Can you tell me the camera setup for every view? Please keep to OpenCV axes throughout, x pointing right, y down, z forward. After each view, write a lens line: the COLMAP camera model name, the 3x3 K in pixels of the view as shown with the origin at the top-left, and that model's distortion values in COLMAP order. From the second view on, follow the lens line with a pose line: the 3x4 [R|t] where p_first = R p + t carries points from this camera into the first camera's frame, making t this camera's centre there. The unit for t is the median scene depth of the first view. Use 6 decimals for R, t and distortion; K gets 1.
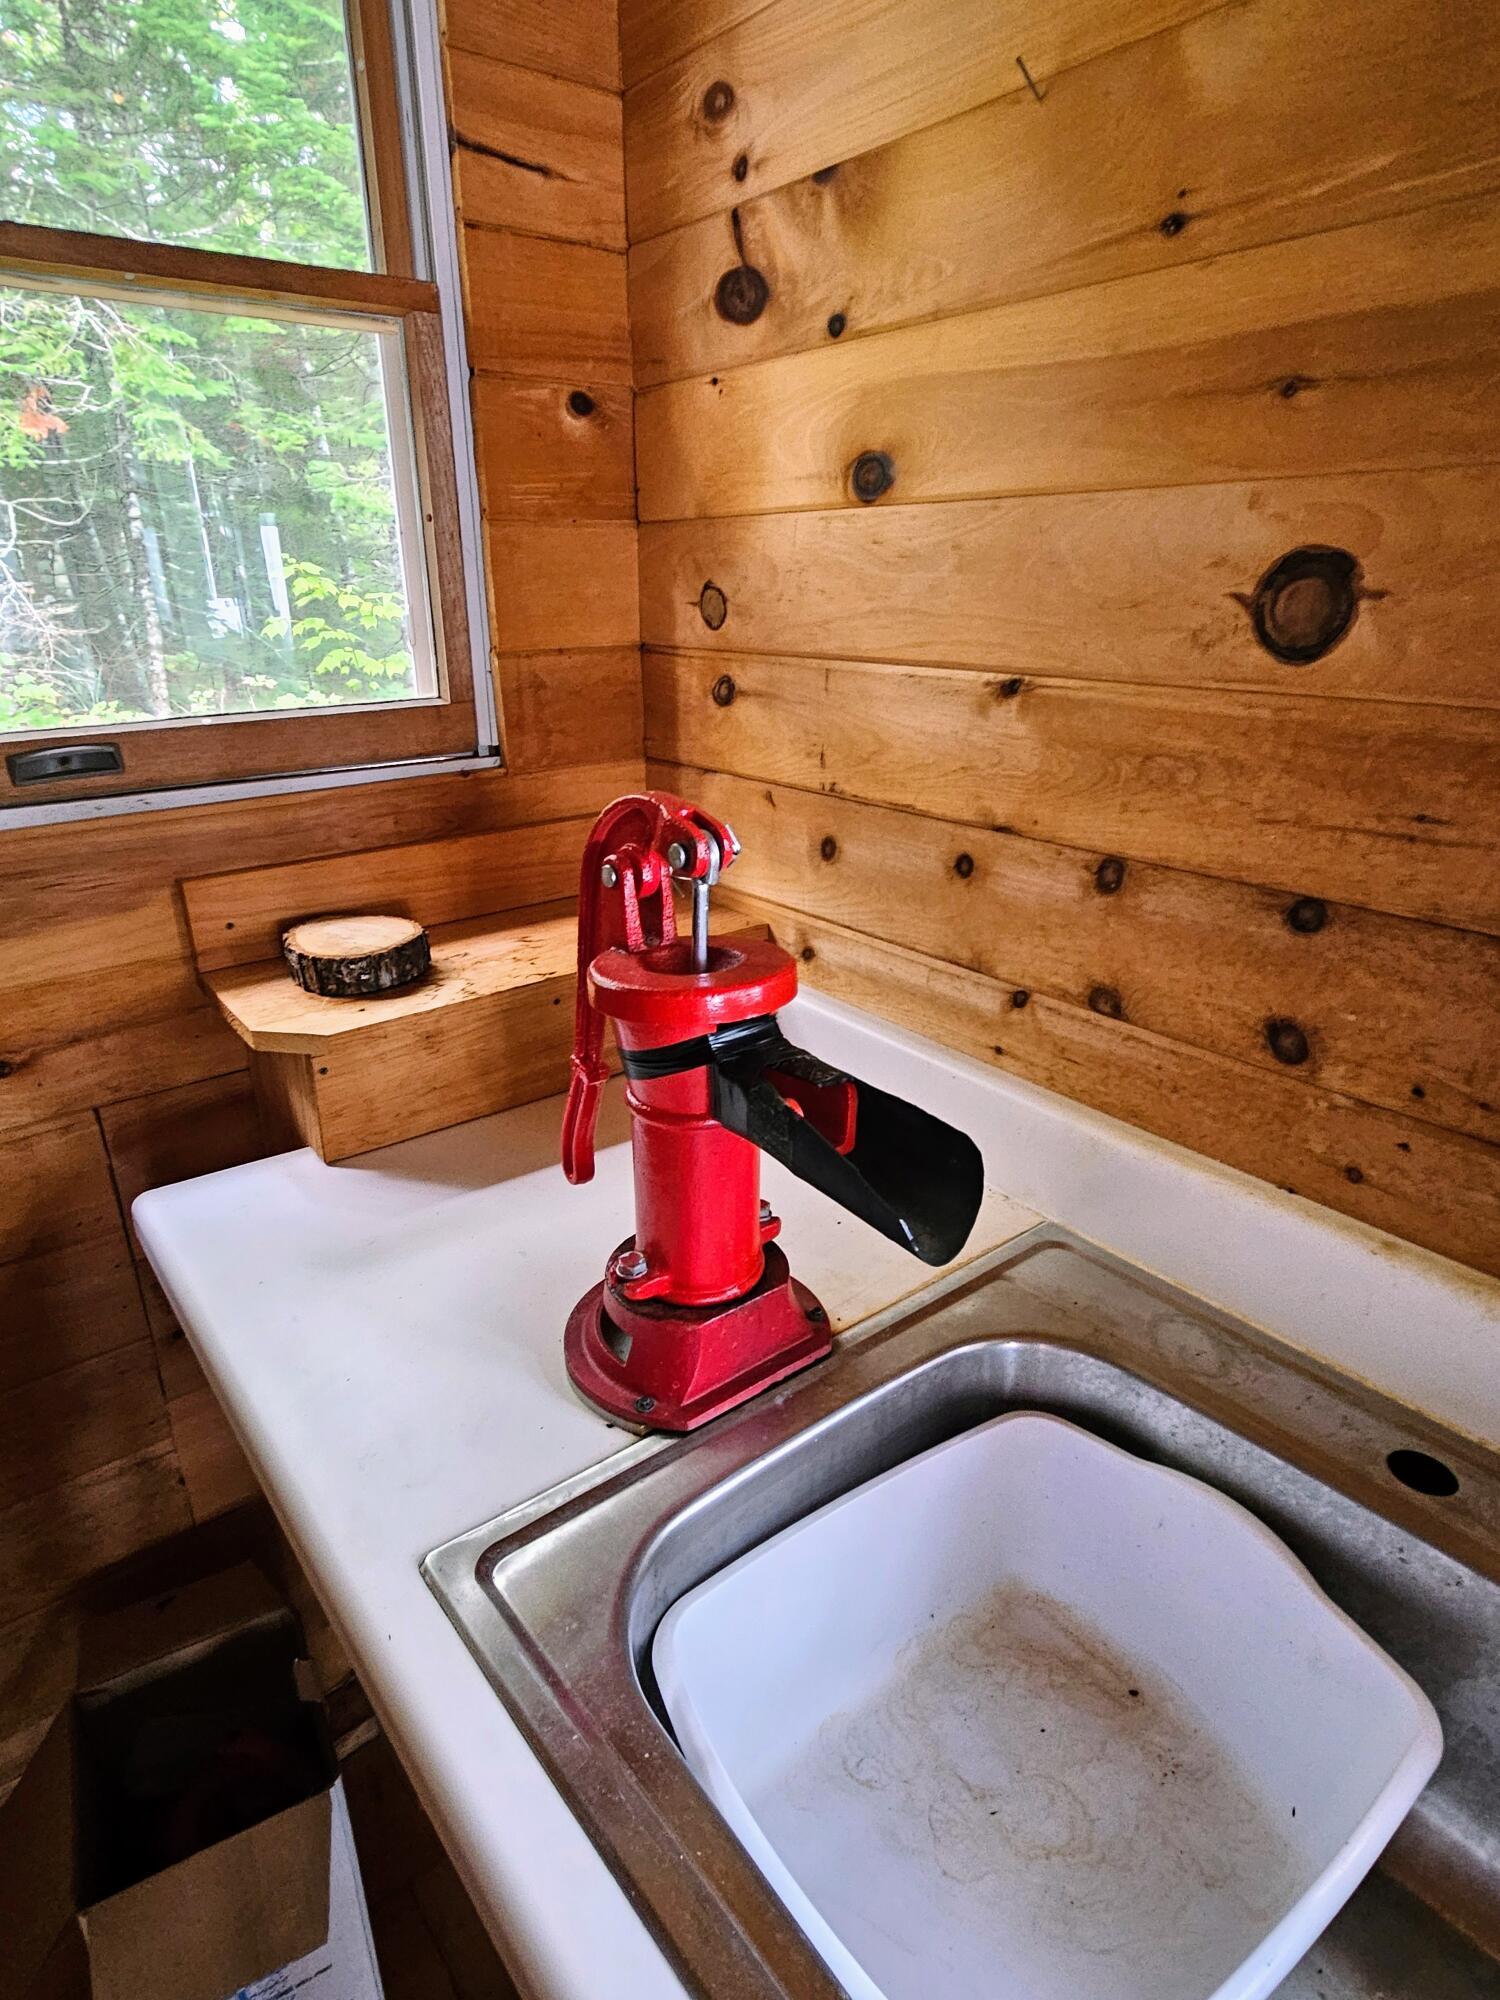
lens RADIAL K [[1096.0, 0, 750.0], [0, 1096.0, 1000.0], [0, 0, 1]] dist [0.002433, 0.001711]
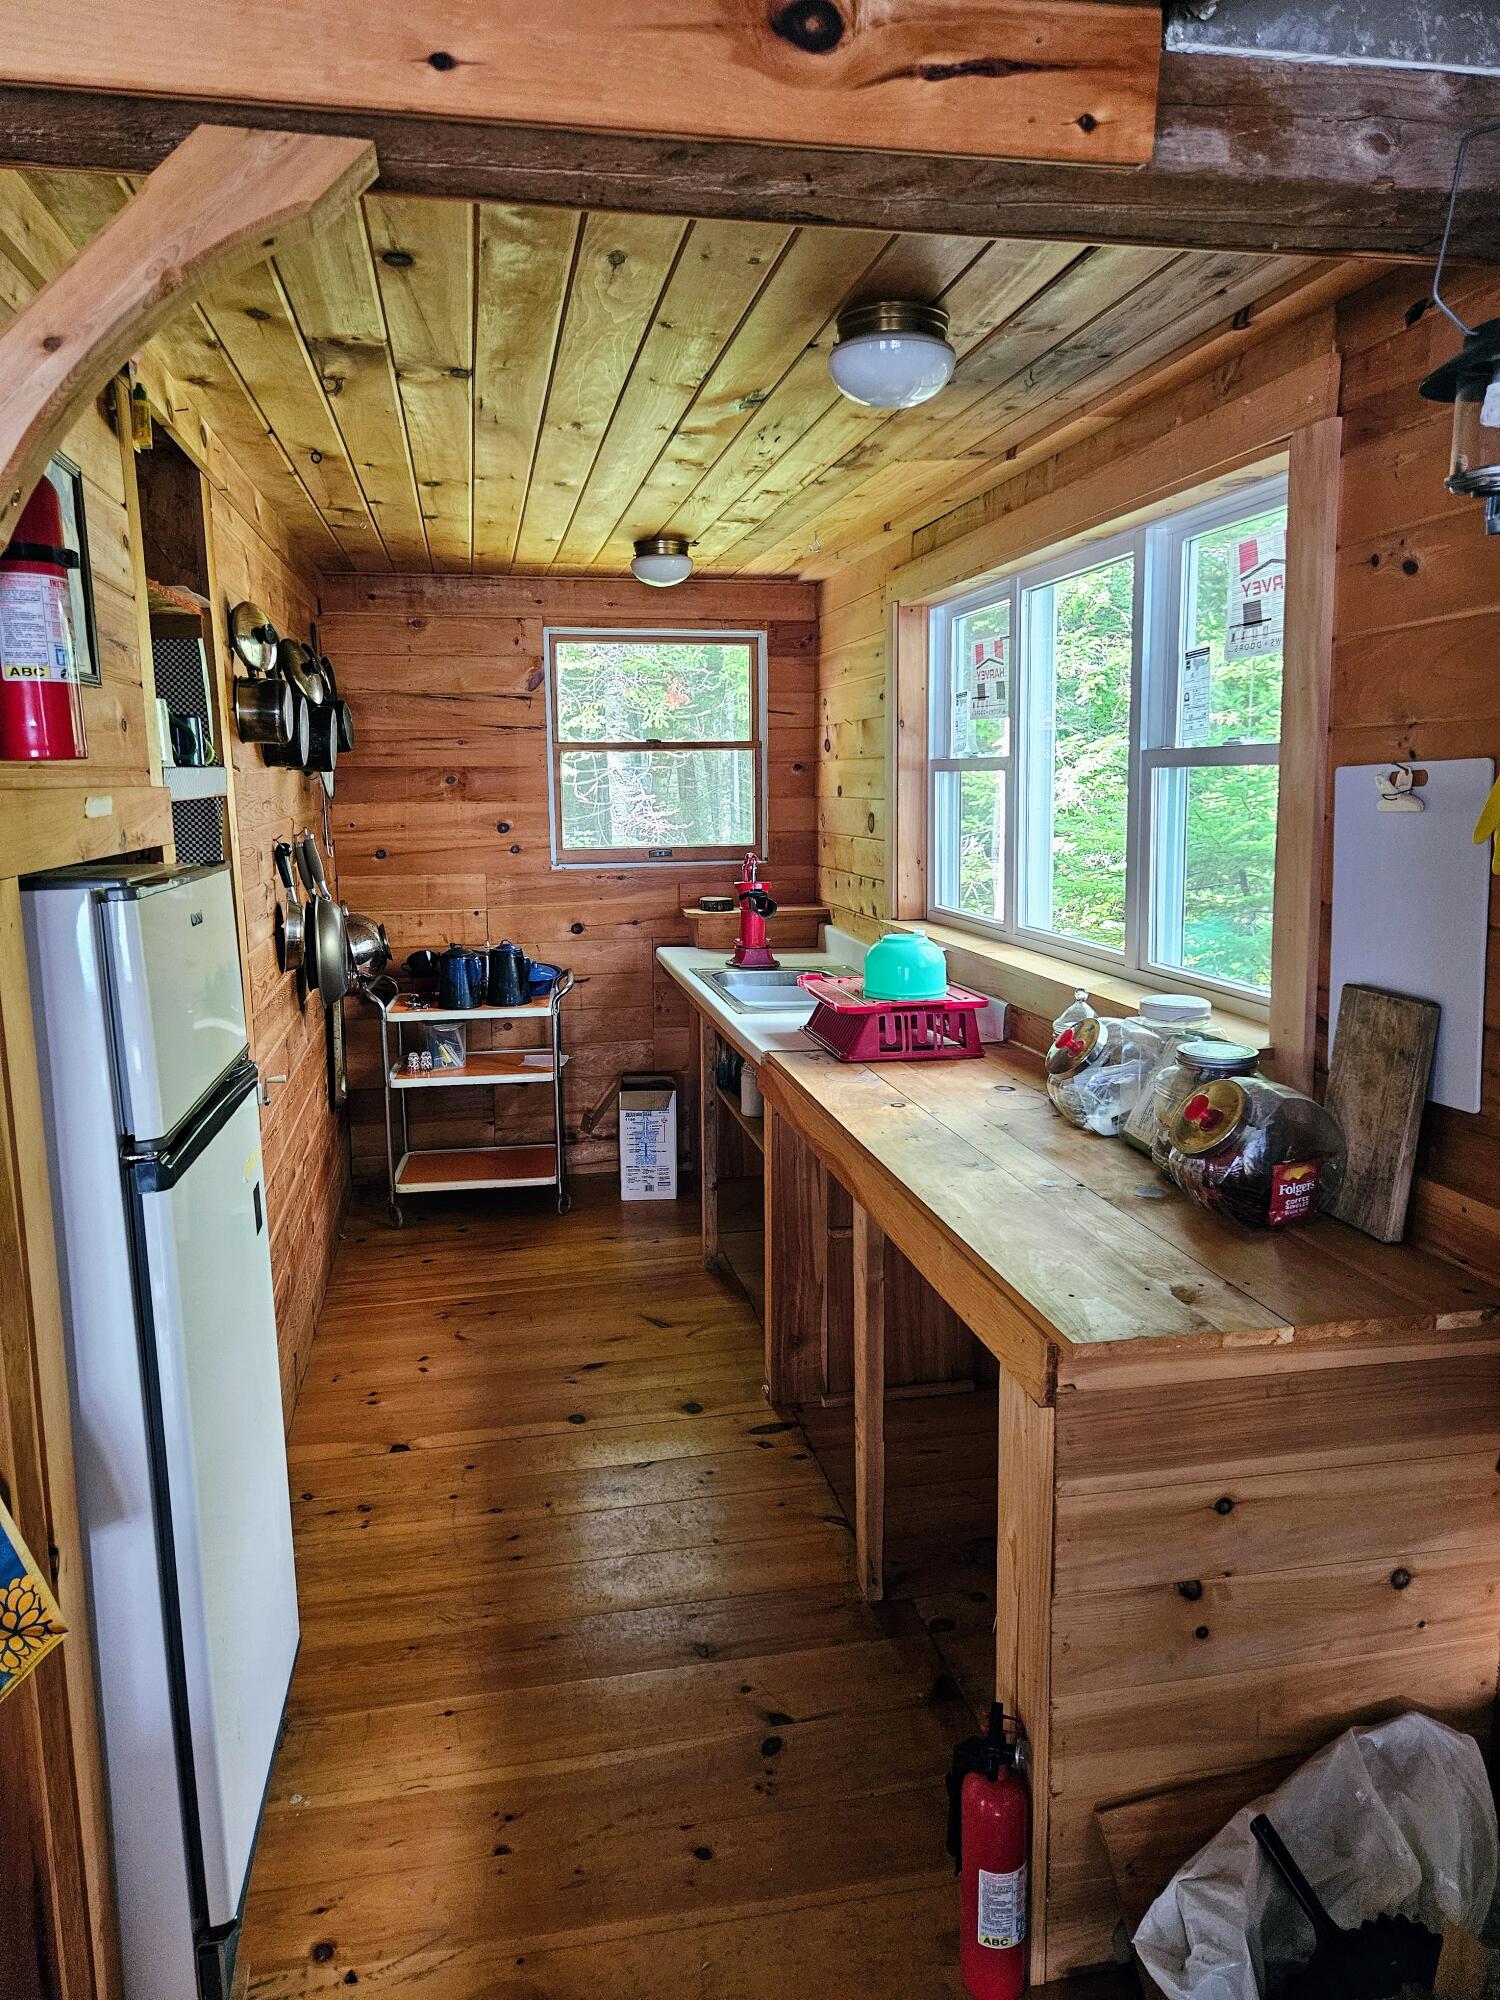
lens RADIAL K [[1318.5, 0, 756.1], [0, 1318.5, 1014.2], [0, 0, 1]] dist [0.085848, -0.070231]
pose [[0.891616, 0.075736, -0.446413, 1.882708], [-0.157376, 0.976280, -0.148695, 1.004969], [0.424562, 0.202834, 0.882386, -2.984206]]
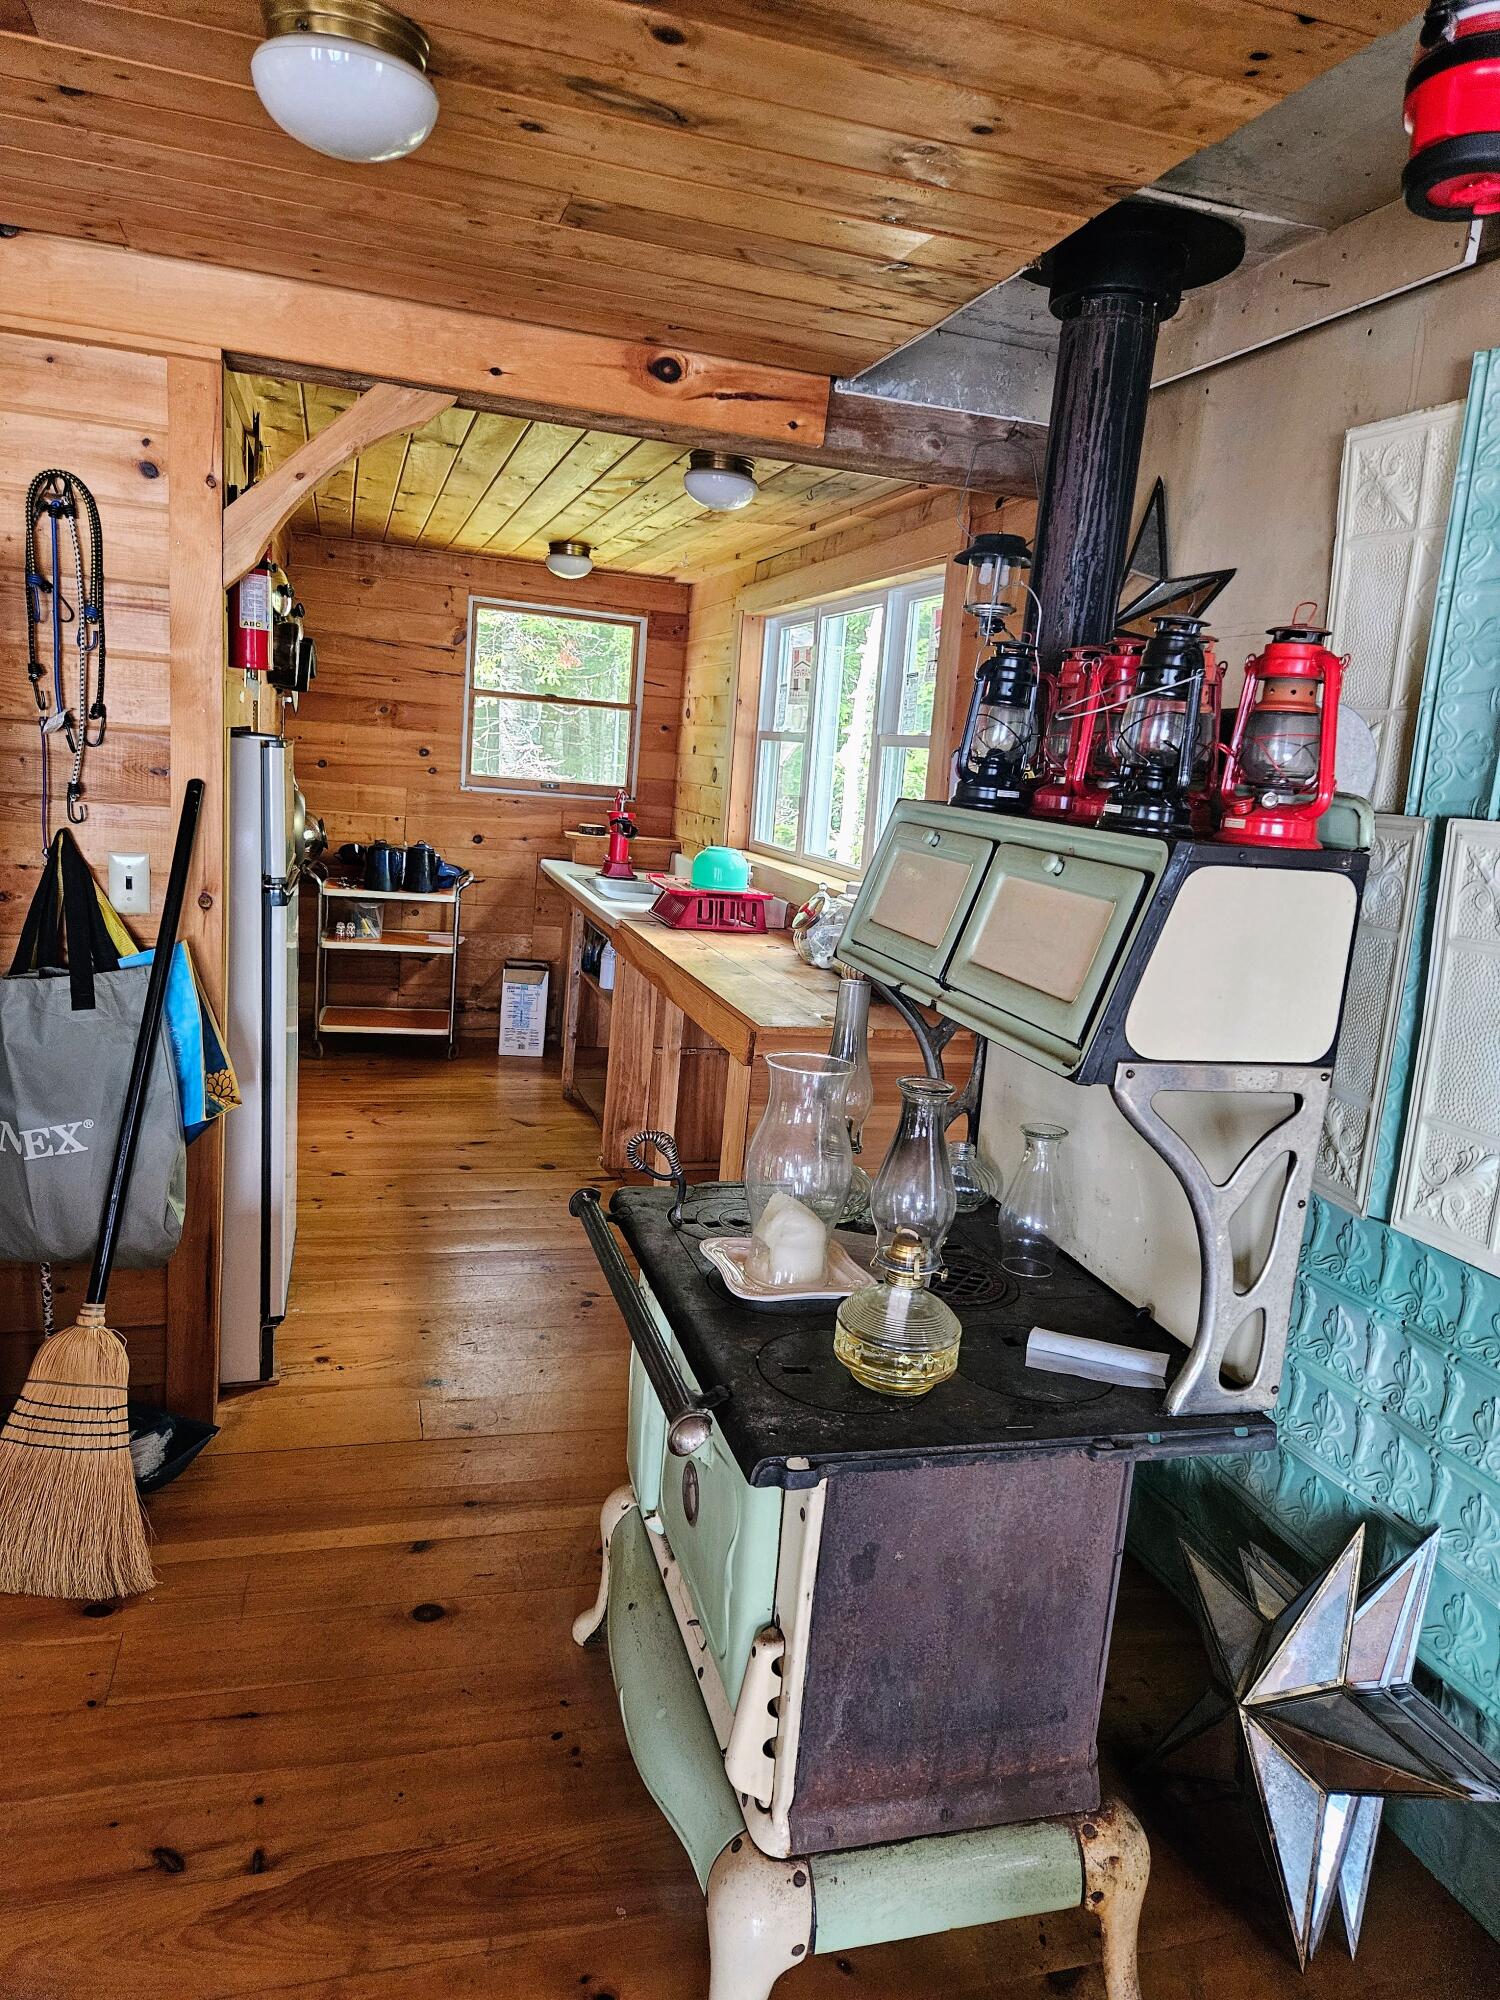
lens RADIAL K [[1318.5, 0, 756.1], [0, 1318.5, 1014.2], [0, 0, 1]] dist [0.085848, -0.070231]
pose [[0.923208, 0.154664, -0.351804, 2.536425], [-0.218589, 0.964266, -0.149703, 1.475812], [0.316079, 0.215107, 0.924026, -4.068143]]
